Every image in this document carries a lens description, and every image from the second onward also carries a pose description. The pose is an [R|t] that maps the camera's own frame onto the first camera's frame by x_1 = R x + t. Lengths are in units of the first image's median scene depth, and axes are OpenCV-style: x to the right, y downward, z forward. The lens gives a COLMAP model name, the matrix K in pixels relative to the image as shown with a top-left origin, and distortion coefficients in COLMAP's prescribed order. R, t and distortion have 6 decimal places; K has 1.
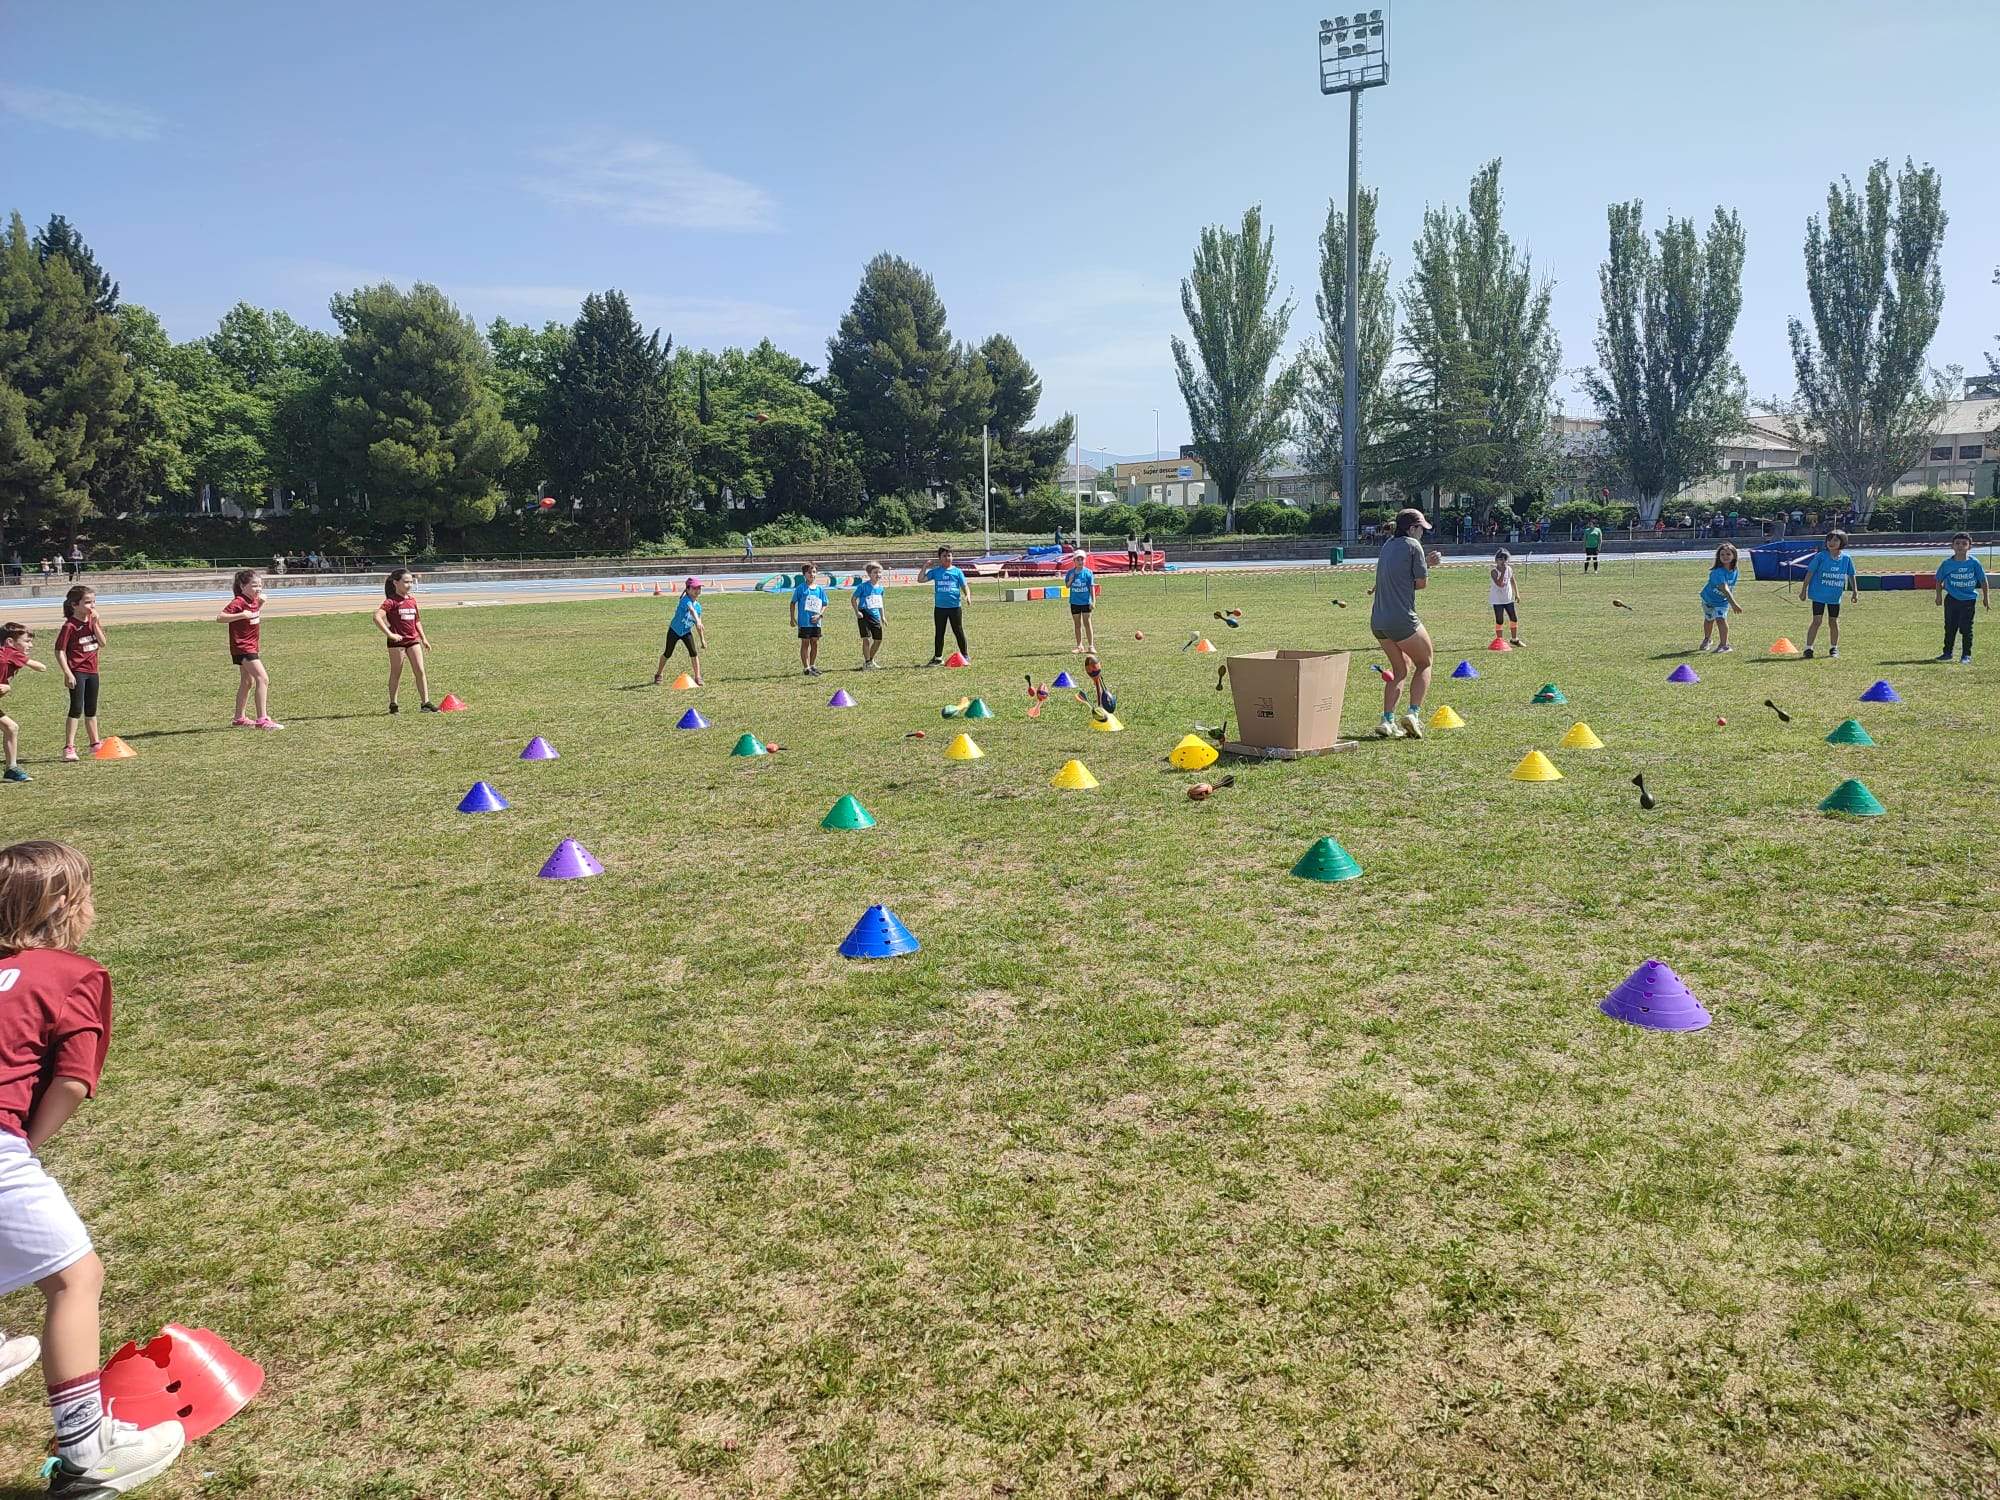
lens RADIAL K [[1583.0, 0, 1067.2], [0, 1583.0, 747.0], [0, 0, 1]] dist [0.019802, 0.000918]
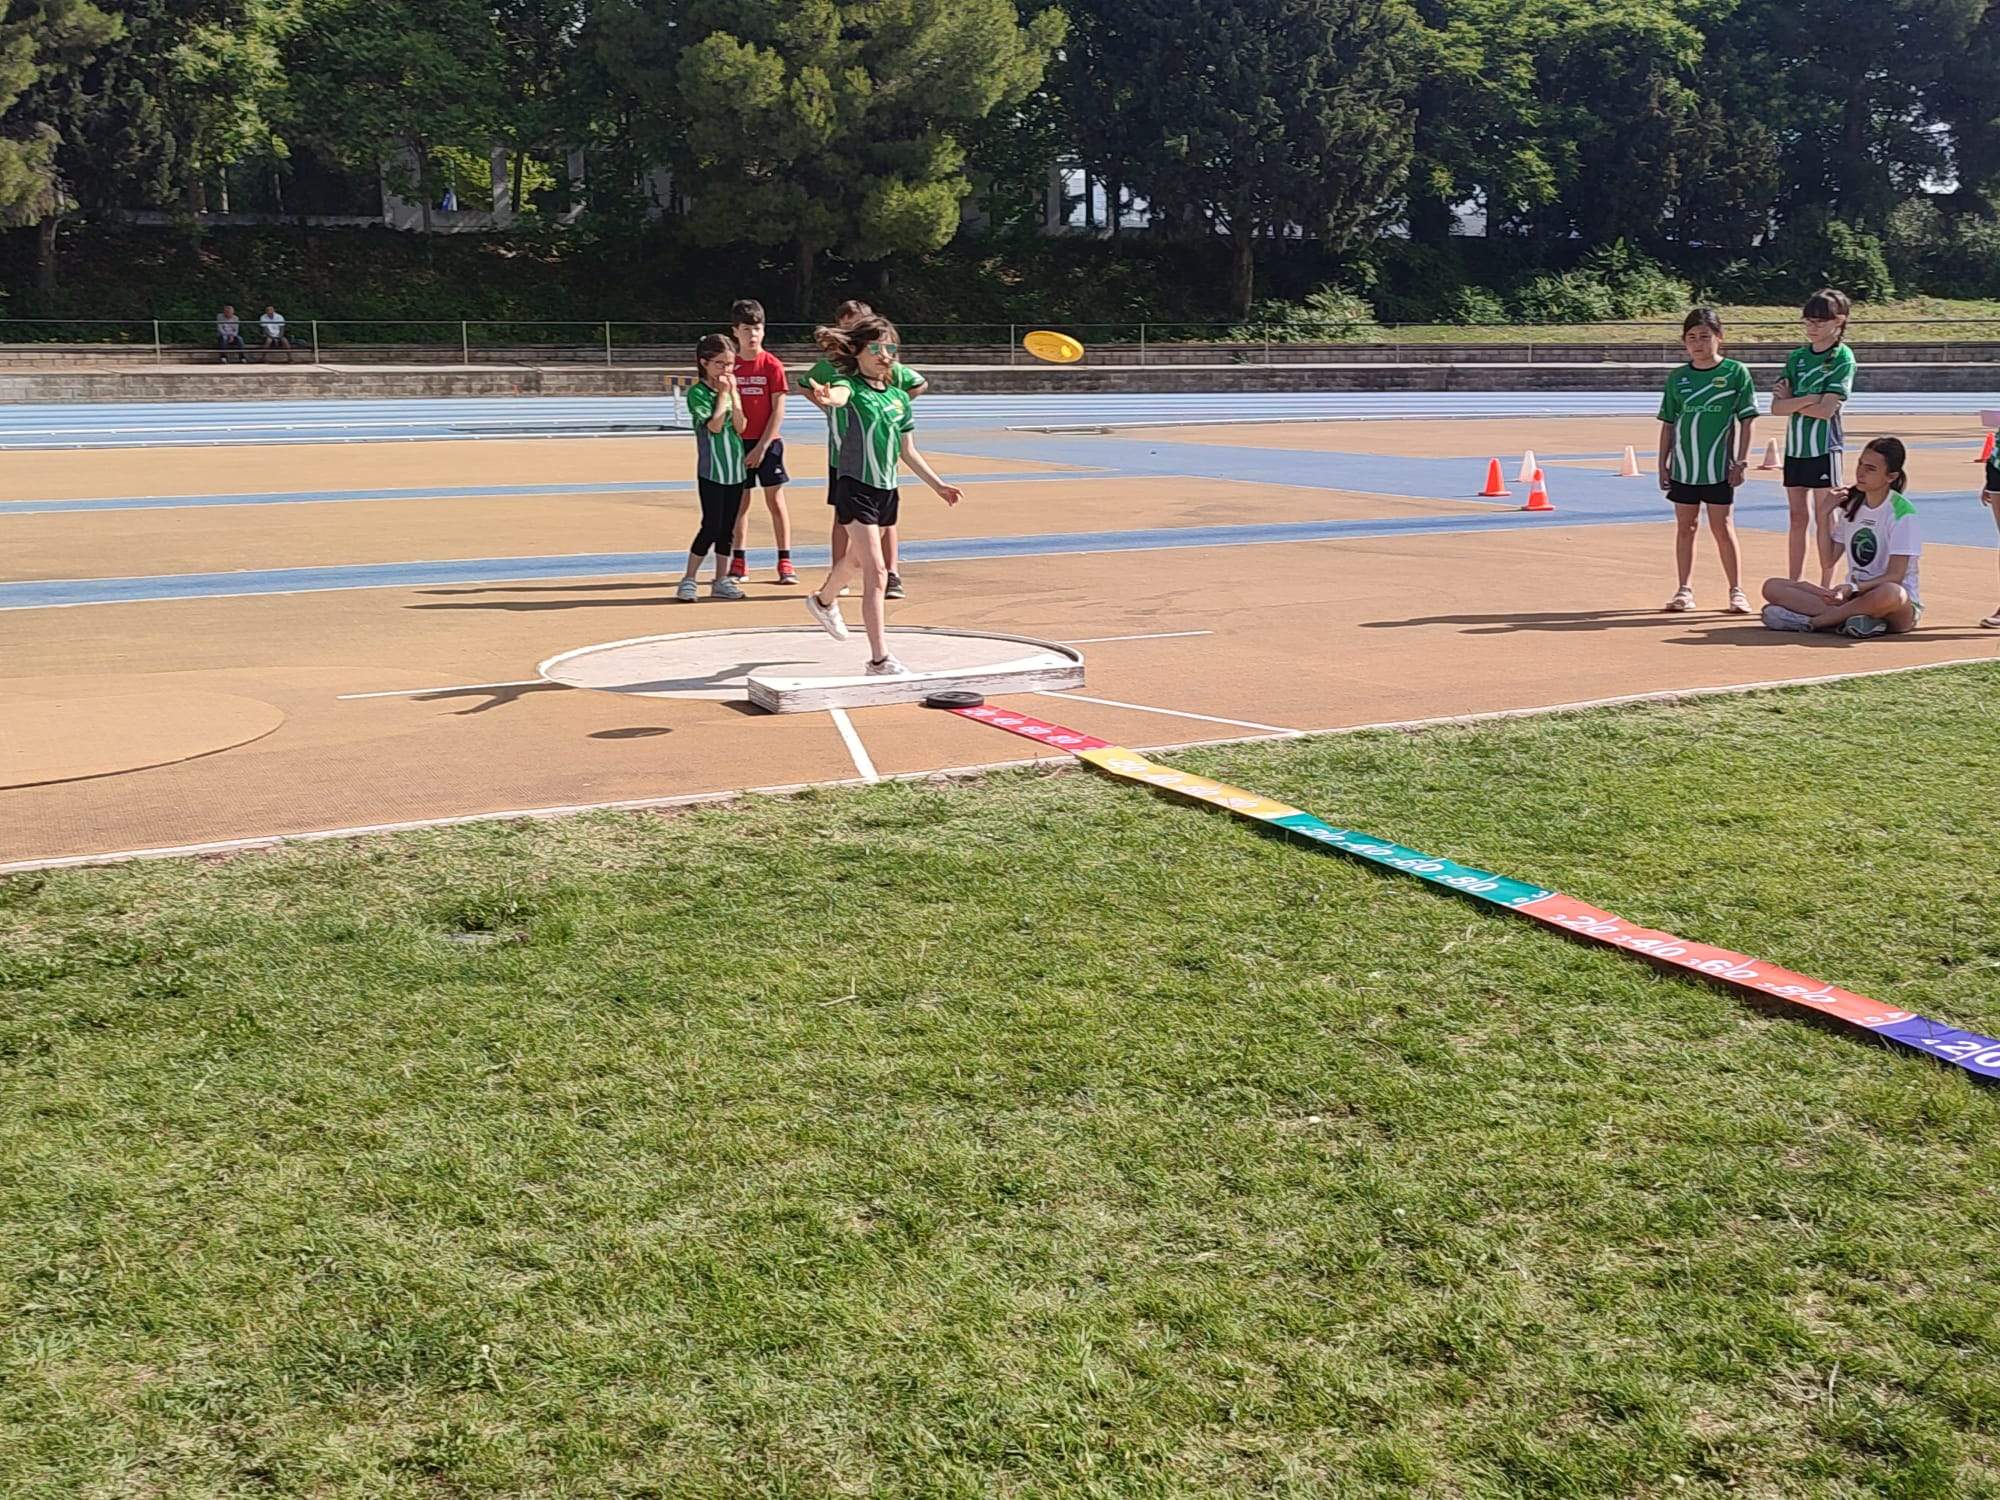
lens RADIAL K [[2358.7, 0, 1000.0], [0, 2358.7, 750.0], [0, 0, 1]] dist [0.049757, -0.012082]
pose [[0.947327, 0.079042, -0.310361, -0.124465], [-0.063627, 0.996199, 0.059499, -0.041206], [0.313884, -0.036617, 0.948755, 0.349072]]
